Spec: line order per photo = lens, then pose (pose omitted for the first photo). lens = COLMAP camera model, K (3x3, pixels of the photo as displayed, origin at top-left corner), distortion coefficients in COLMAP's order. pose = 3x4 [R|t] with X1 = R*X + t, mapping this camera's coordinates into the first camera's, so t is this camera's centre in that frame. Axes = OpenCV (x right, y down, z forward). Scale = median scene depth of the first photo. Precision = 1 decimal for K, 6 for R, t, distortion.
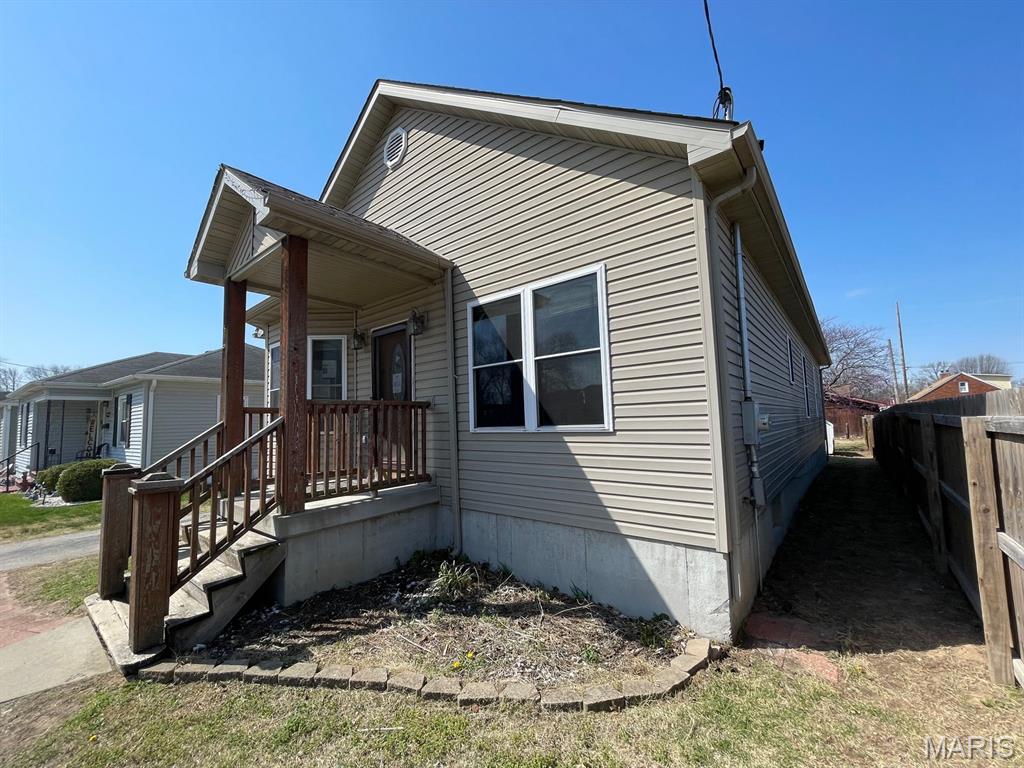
lens RADIAL K [[413.1, 0, 514.0], [0, 413.1, 386.6], [0, 0, 1]] dist [-0.001502, 0.001431]
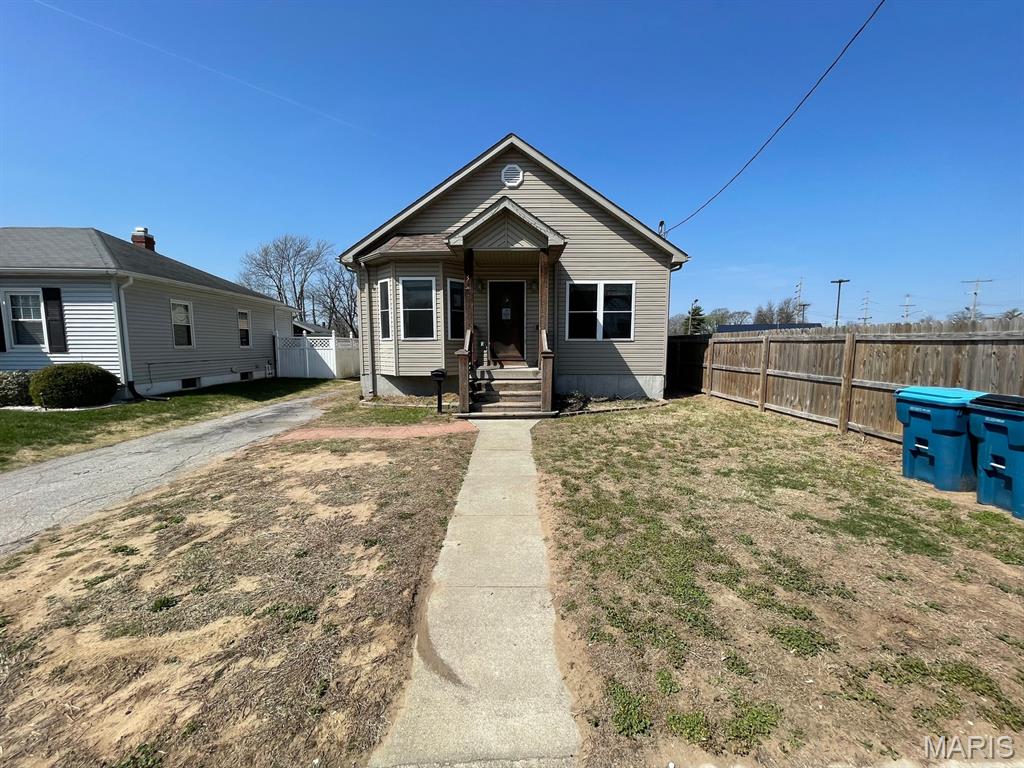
lens RADIAL K [[413.1, 0, 510.2], [0, 413.1, 388.3], [0, 0, 1]] dist [-0.001502, 0.001431]
pose [[0.781931, -0.038039, 0.622203, -2.075378], [-0.077543, 0.984448, 0.157635, 0.040686], [-0.618523, -0.171507, 0.766821, -0.705463]]
